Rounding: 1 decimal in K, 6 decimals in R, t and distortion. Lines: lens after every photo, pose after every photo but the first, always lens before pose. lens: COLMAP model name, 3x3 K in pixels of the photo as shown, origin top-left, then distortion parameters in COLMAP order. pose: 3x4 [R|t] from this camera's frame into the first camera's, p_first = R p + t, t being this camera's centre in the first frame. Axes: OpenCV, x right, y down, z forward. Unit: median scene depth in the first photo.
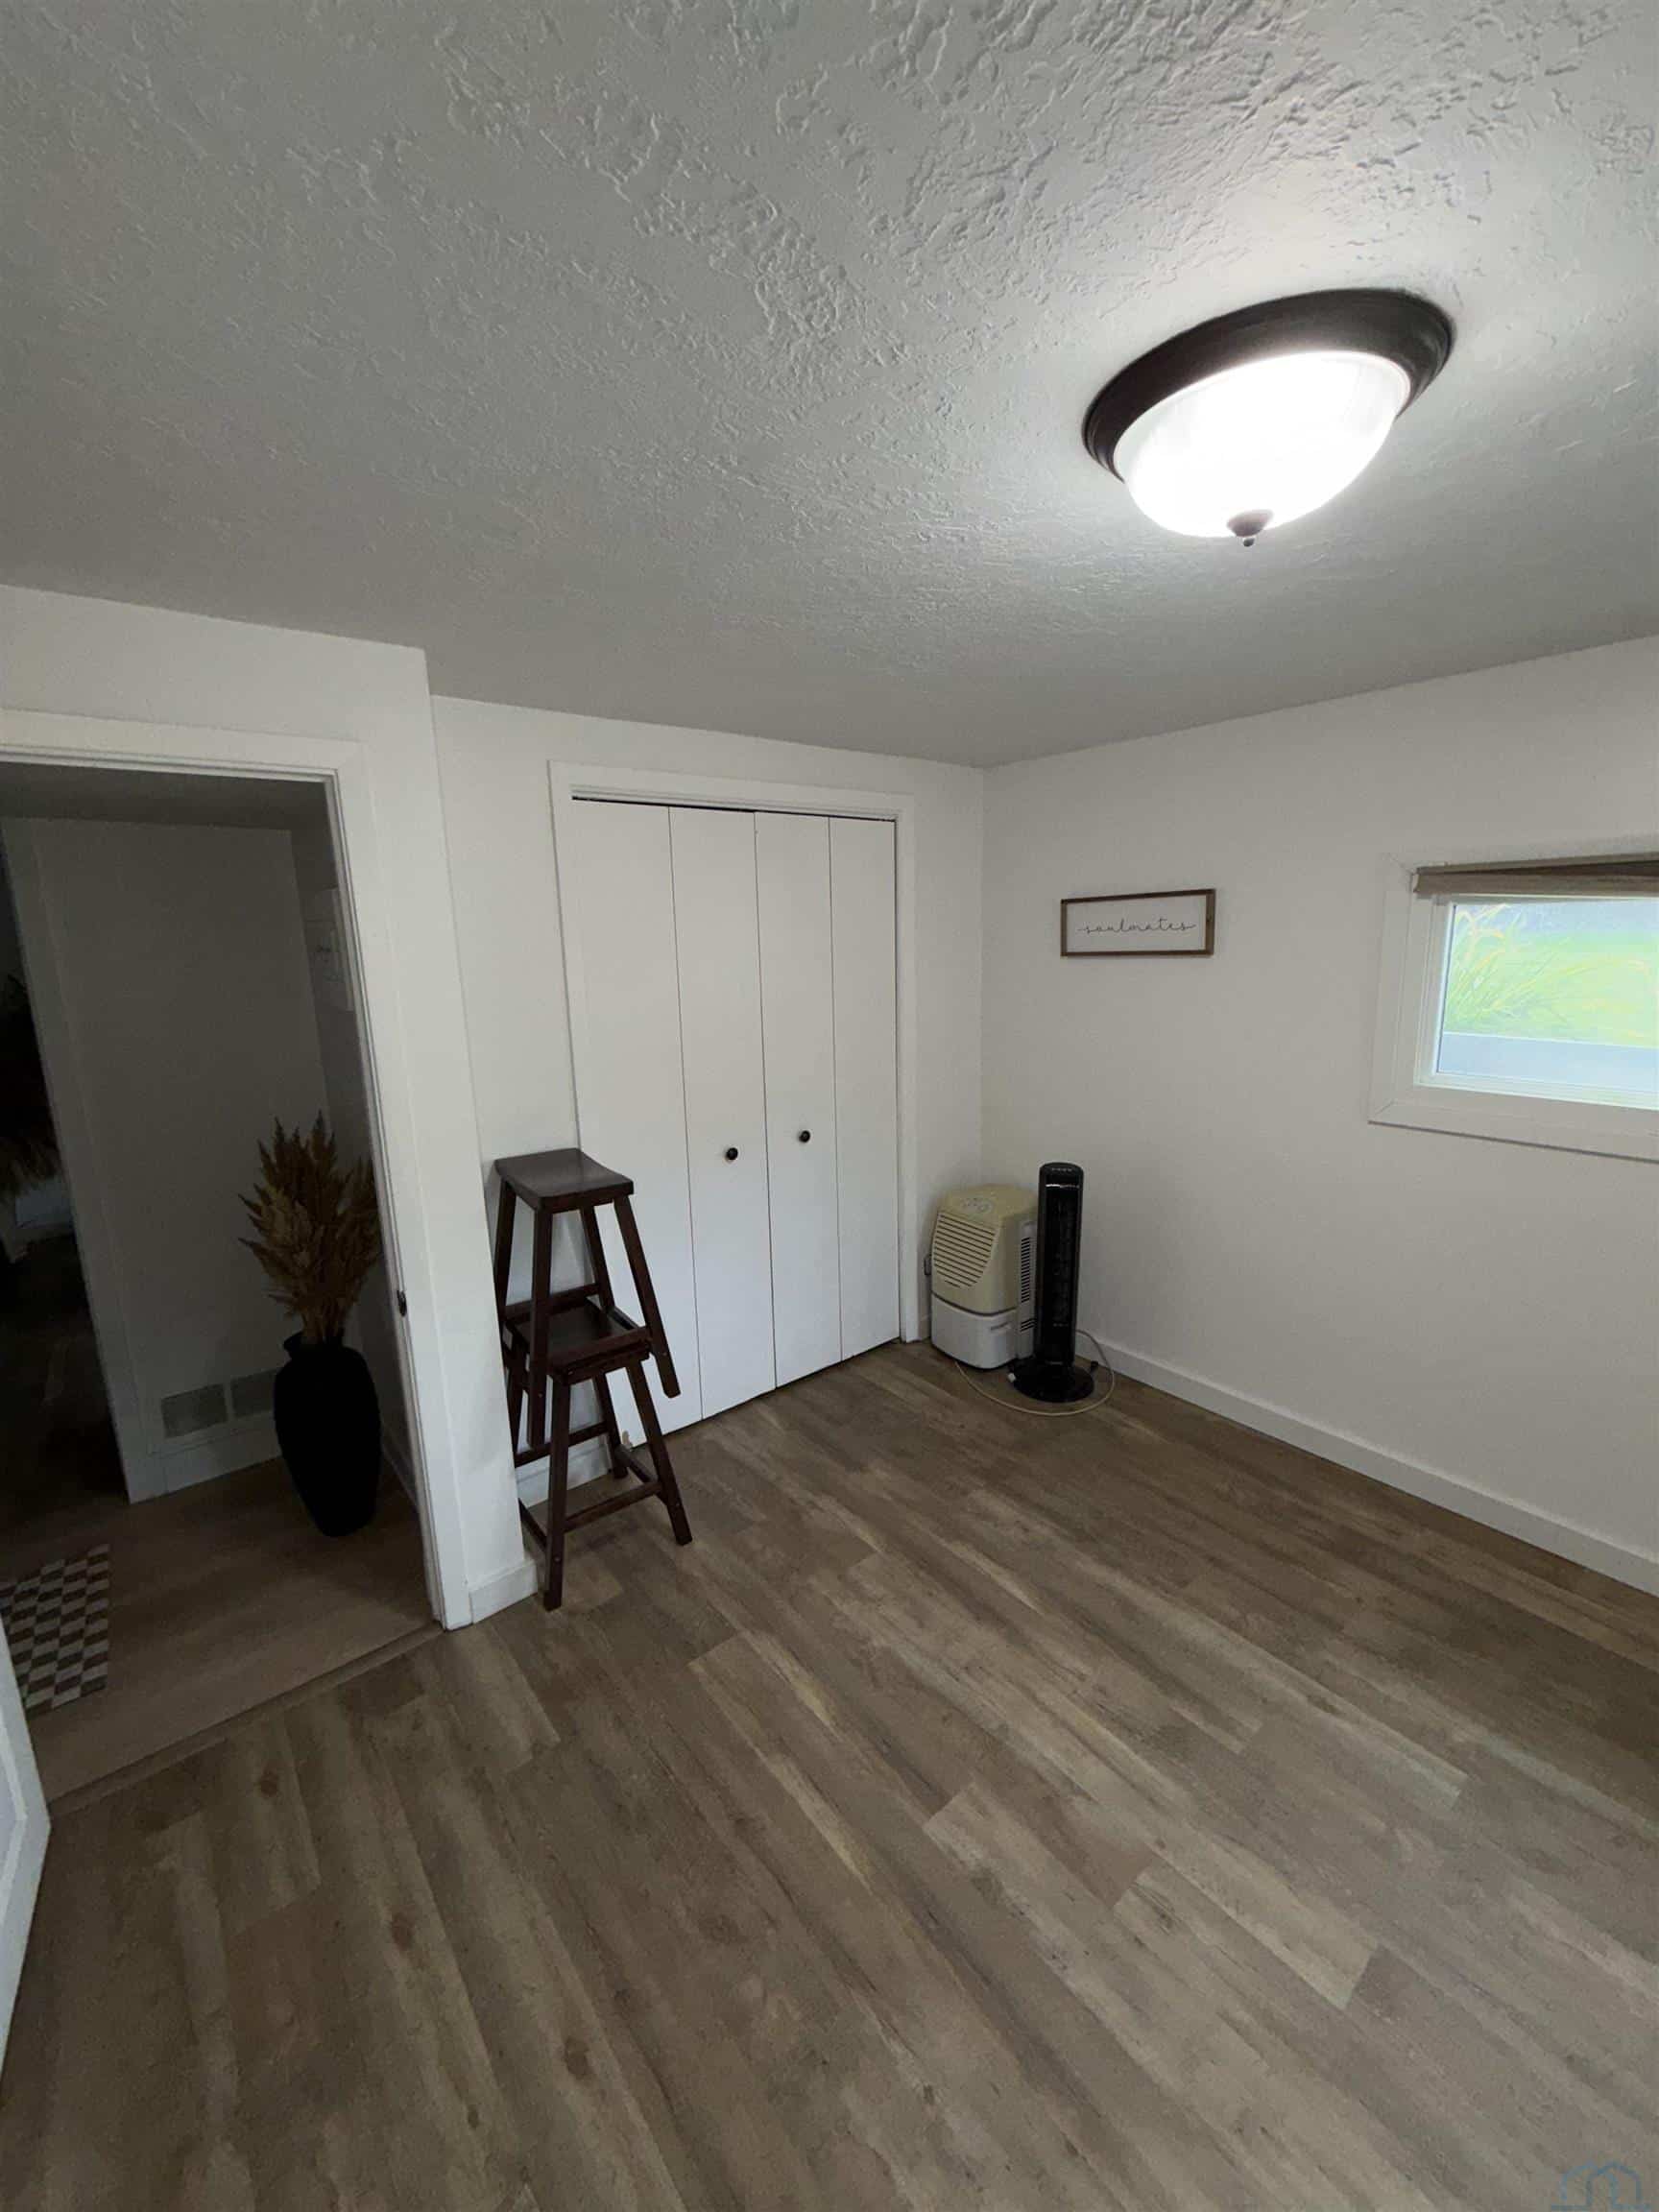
lens RADIAL K [[879.7, 0, 826.8], [0, 879.7, 1101.1], [0, 0, 1]] dist [-0.001465, 0.000519]
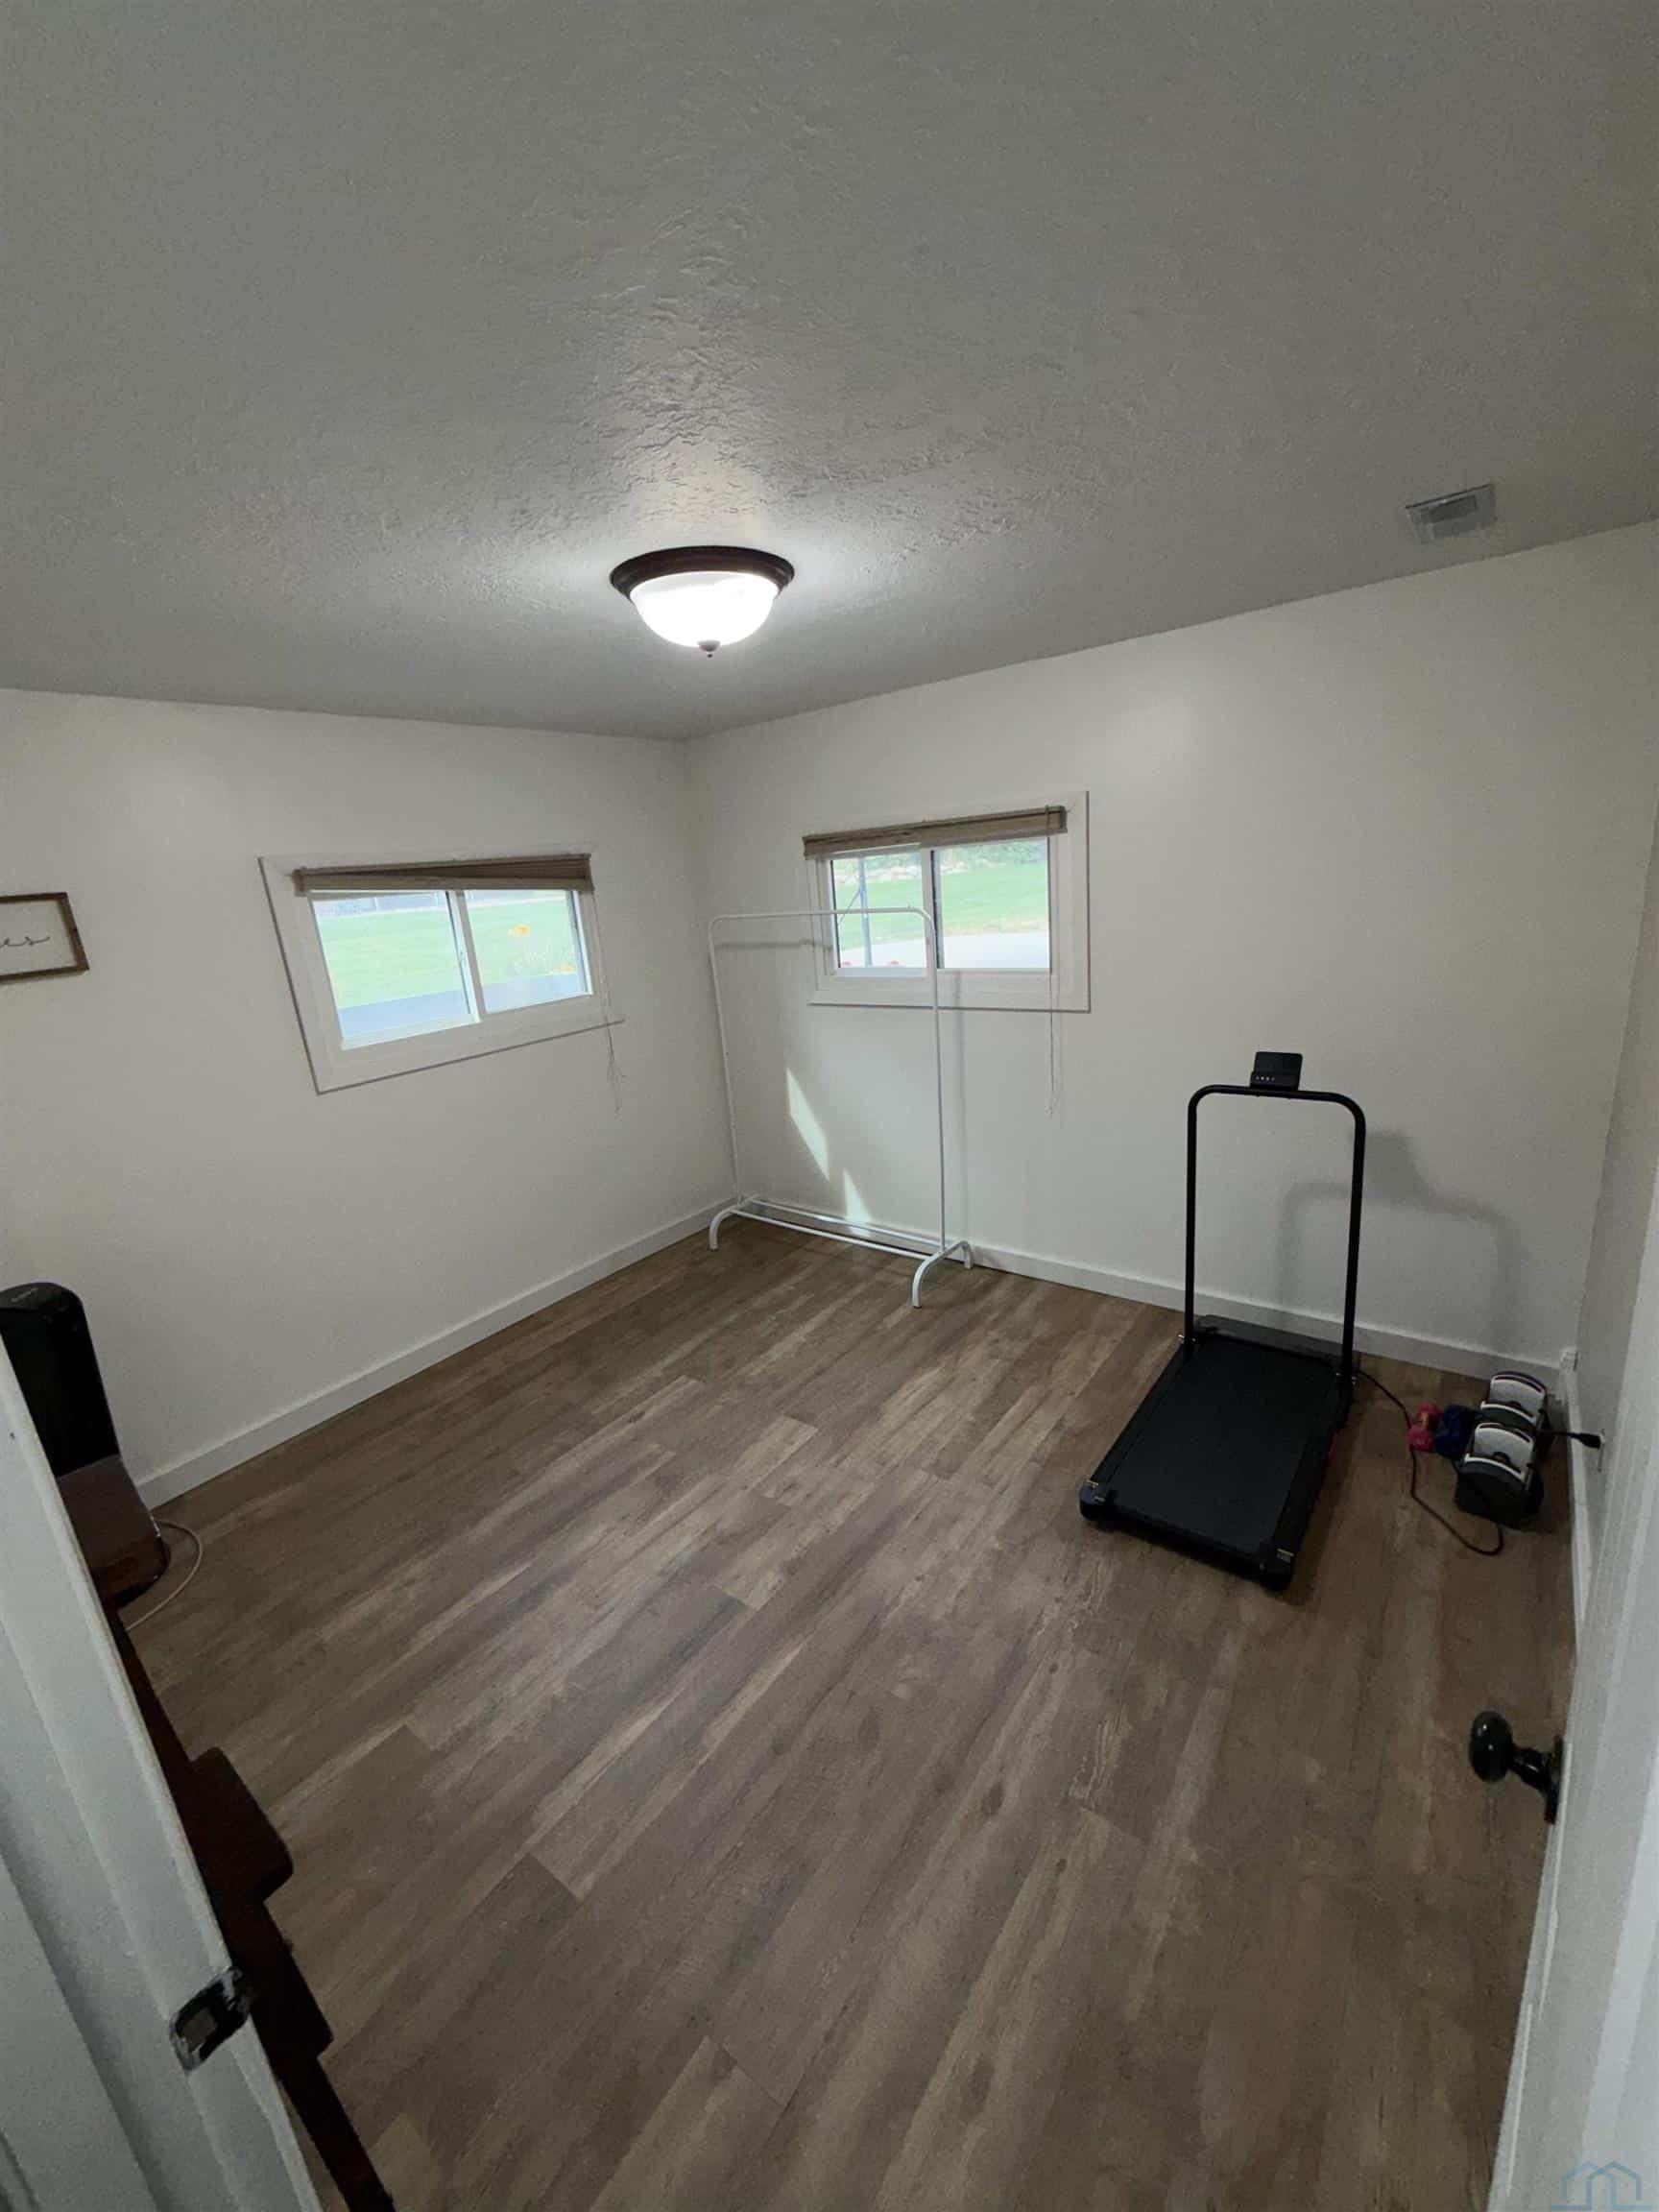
lens RADIAL K [[879.7, 0, 826.8], [0, 879.7, 1101.1], [0, 0, 1]] dist [-0.001465, 0.000519]
pose [[-0.231908, -0.204718, 0.950952, -0.849650], [0.279825, 0.922240, 0.266778, -0.118665], [-0.931620, 0.327969, -0.156590, 0.788074]]
